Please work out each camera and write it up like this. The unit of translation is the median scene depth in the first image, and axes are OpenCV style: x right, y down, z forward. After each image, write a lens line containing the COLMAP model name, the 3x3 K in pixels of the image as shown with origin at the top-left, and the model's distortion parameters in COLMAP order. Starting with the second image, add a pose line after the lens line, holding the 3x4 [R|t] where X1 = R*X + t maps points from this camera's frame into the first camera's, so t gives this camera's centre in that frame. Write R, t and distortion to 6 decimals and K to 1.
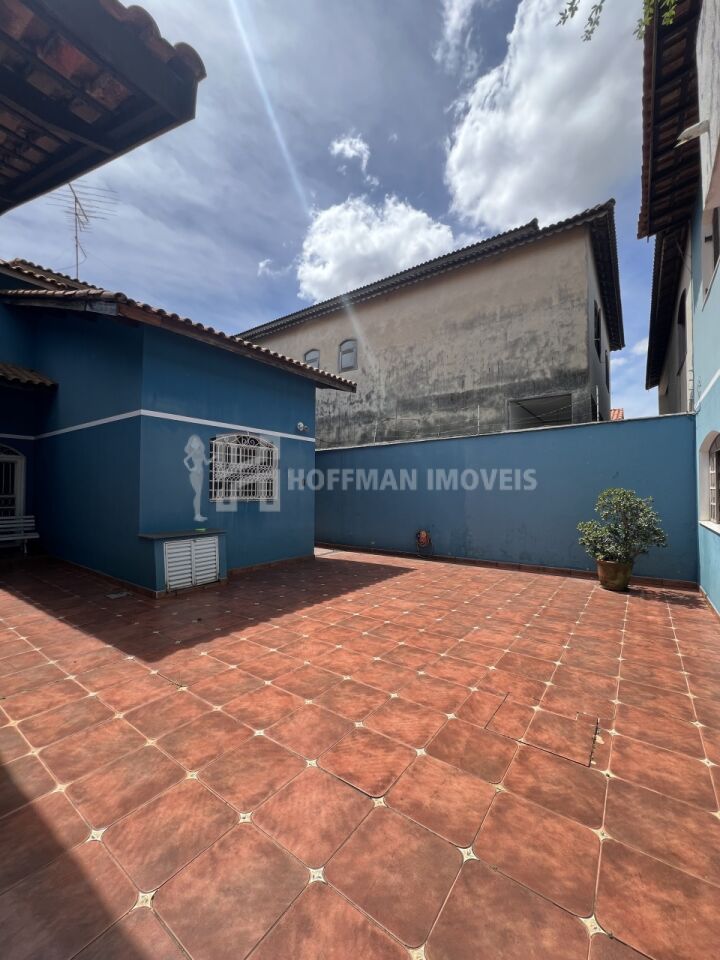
lens RADIAL K [[385.3, 0, 359.7], [0, 385.3, 482.3], [0, 0, 1]] dist [0.000986, -0.000038]
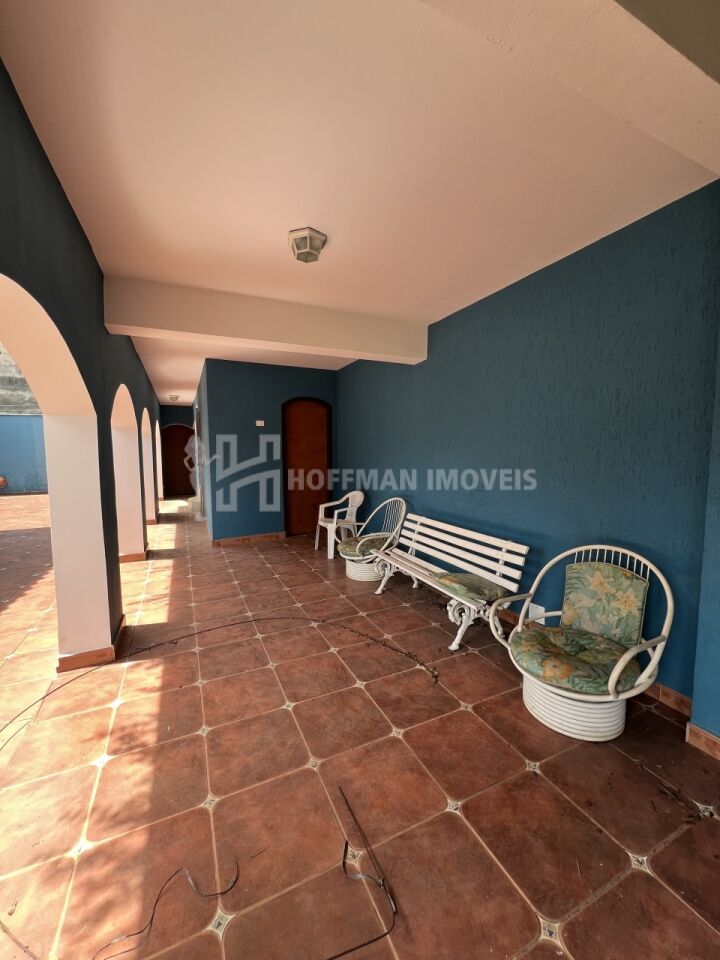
lens RADIAL K [[385.3, 0, 361.8], [0, 385.3, 478.3], [0, 0, 1]] dist [0.000986, -0.000038]
pose [[0.478930, -0.068817, 0.875151, -0.391939], [-0.022166, 0.995657, 0.090423, -0.023561], [-0.877573, -0.062705, 0.475325, -0.783635]]
